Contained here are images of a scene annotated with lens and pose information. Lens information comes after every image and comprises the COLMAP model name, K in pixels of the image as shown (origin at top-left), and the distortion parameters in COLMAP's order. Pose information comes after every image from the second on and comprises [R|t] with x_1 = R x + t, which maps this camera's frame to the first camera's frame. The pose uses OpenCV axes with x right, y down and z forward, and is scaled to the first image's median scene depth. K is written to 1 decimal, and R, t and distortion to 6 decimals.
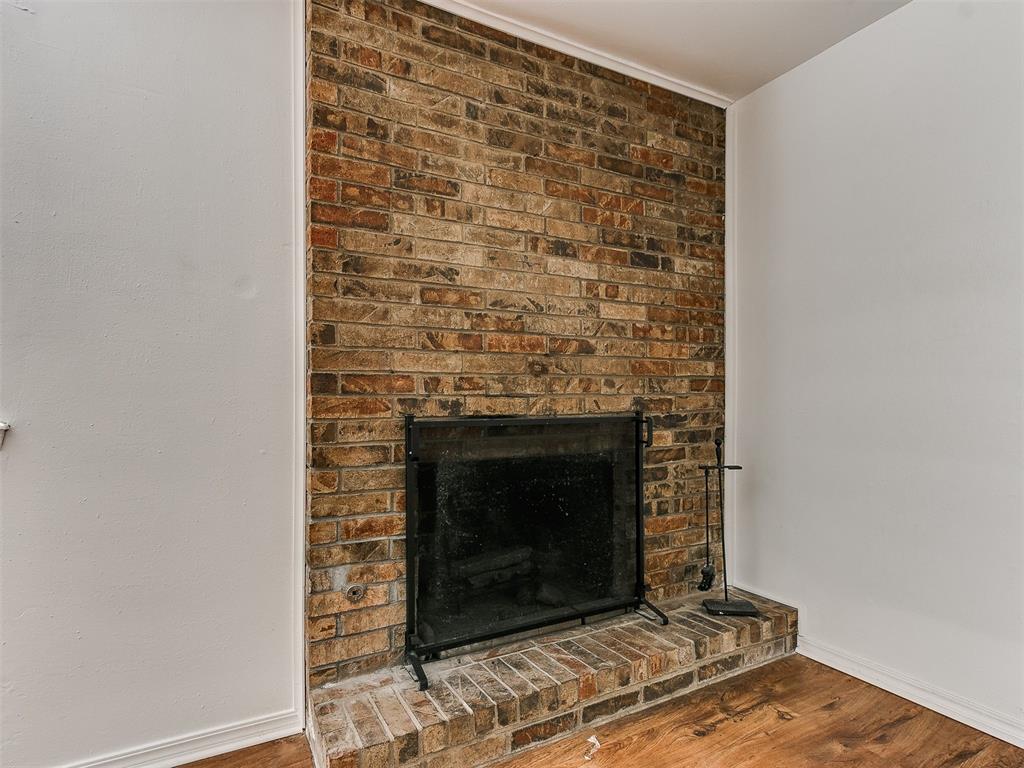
lens RADIAL K [[561.4, 0, 511.2], [0, 561.4, 396.8], [0, 0, 1]] dist [0.004855, 0.000577]
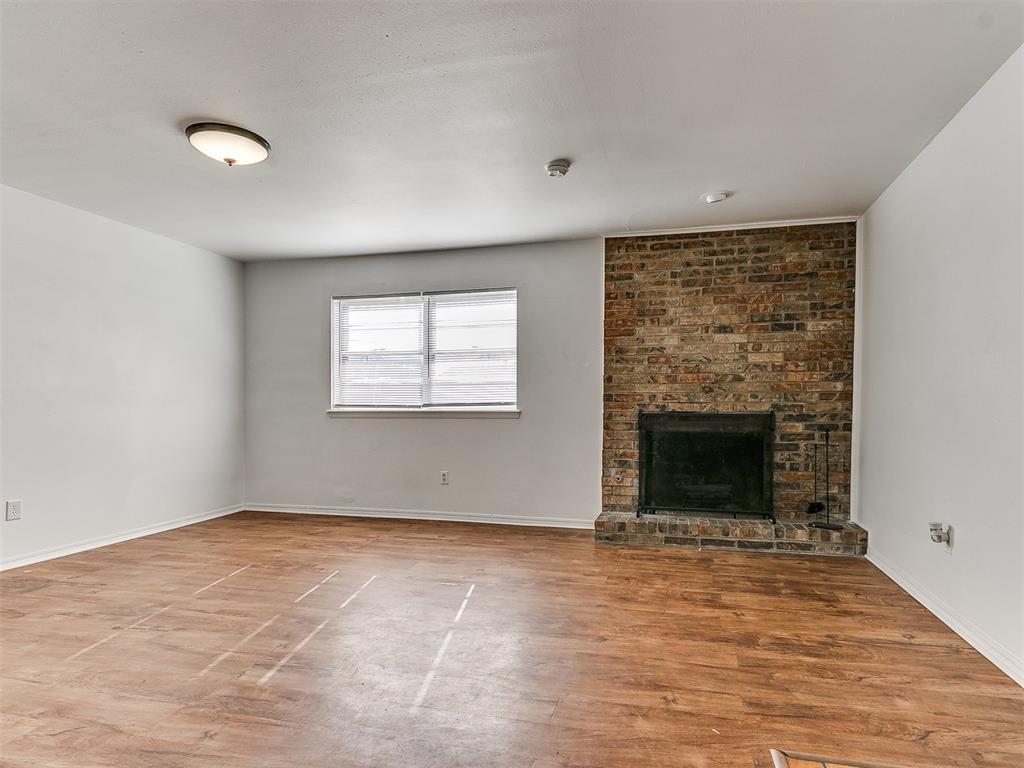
lens RADIAL K [[543.3, 0, 510.5], [0, 543.3, 397.0], [0, 0, 1]] dist [0.007010, -0.000683]
pose [[0.704294, -0.003651, -0.709899, 0.979810], [-0.003325, 0.999959, -0.008441, -0.003531], [0.709901, 0.008306, 0.704253, -0.950028]]
